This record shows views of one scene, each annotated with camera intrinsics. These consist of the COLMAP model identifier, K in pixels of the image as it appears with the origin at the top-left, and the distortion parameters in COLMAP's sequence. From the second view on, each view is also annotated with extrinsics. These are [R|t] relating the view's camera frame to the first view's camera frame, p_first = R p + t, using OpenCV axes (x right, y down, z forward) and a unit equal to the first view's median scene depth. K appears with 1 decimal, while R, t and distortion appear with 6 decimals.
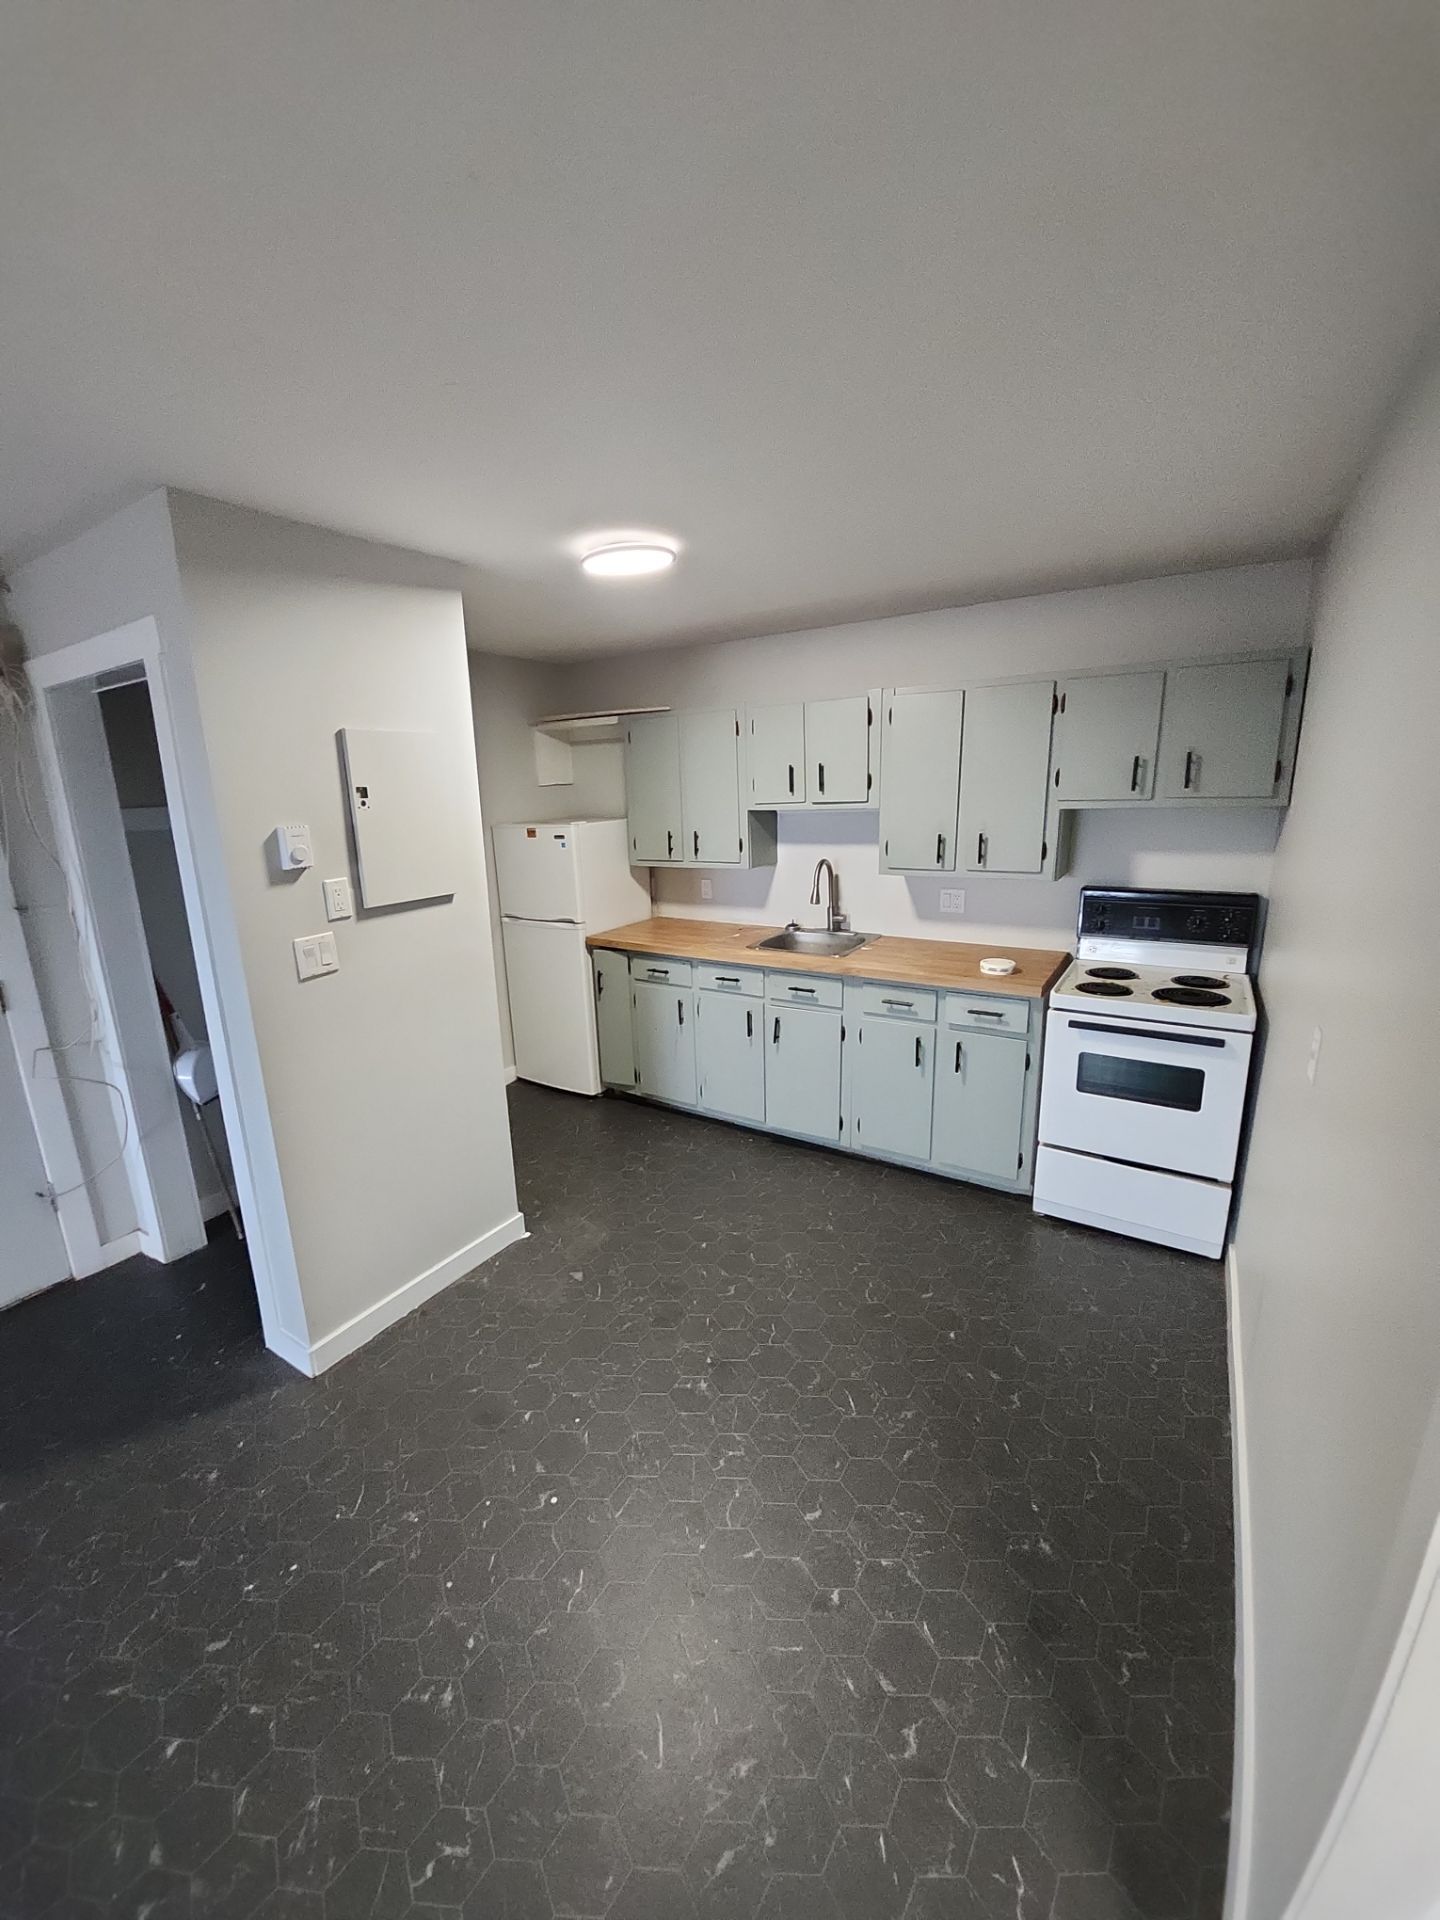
lens RADIAL K [[752.2, 0, 694.9], [0, 752.2, 963.2], [0, 0, 1]] dist [0.000699, -0.012530]
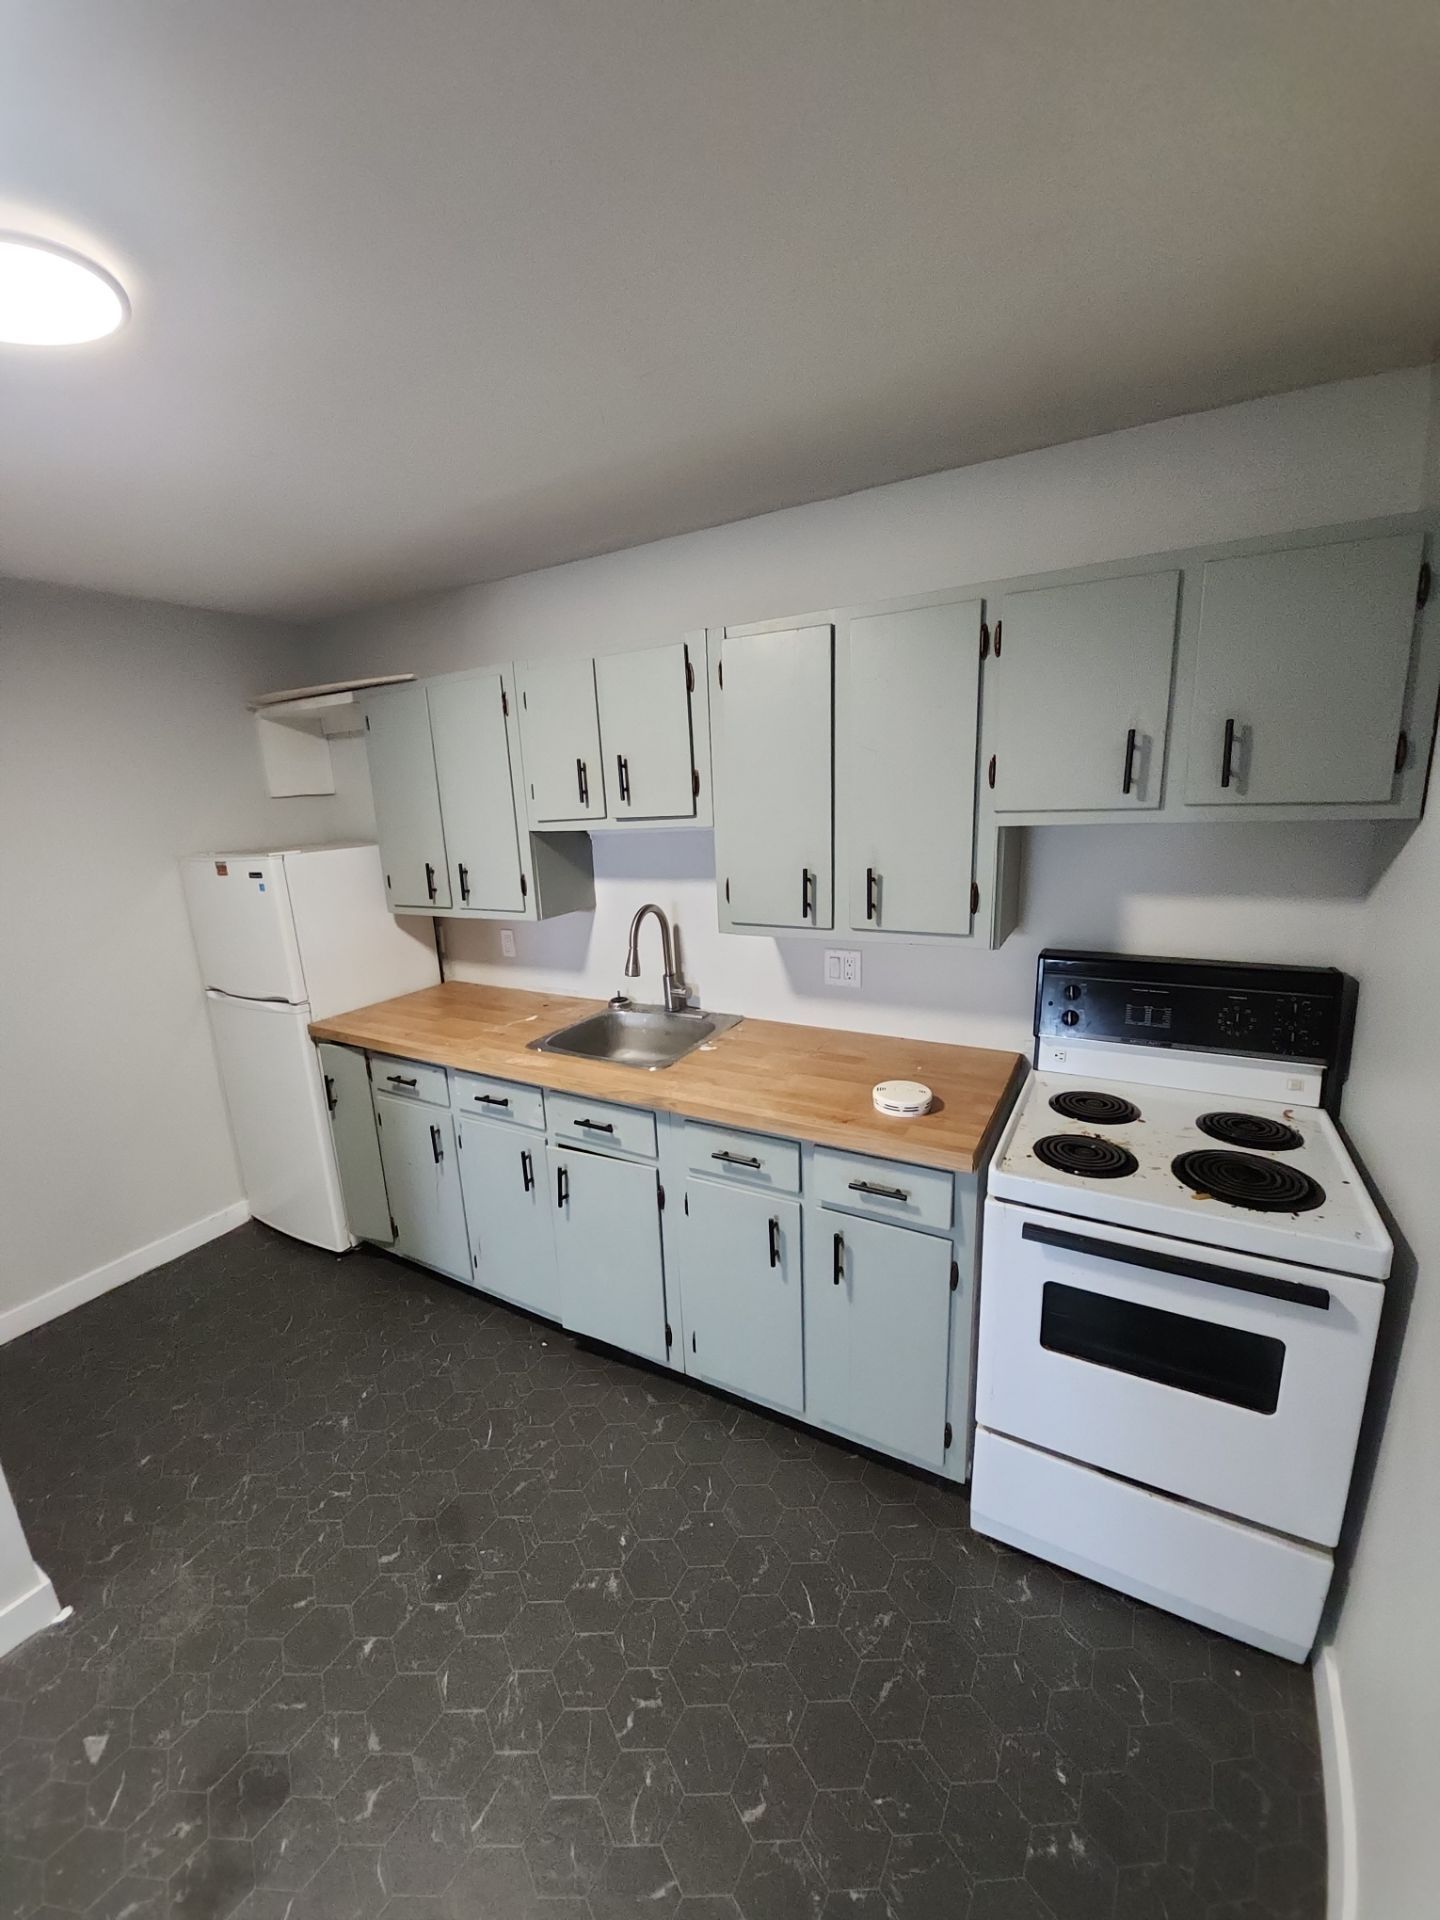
lens RADIAL K [[752.2, 0, 694.9], [0, 752.2, 963.2], [0, 0, 1]] dist [0.000699, -0.012530]
pose [[0.998628, -0.022475, 0.047306, 0.203762], [0.023037, 0.999670, -0.011378, -0.090449], [-0.047034, 0.012453, 0.998816, 0.397994]]
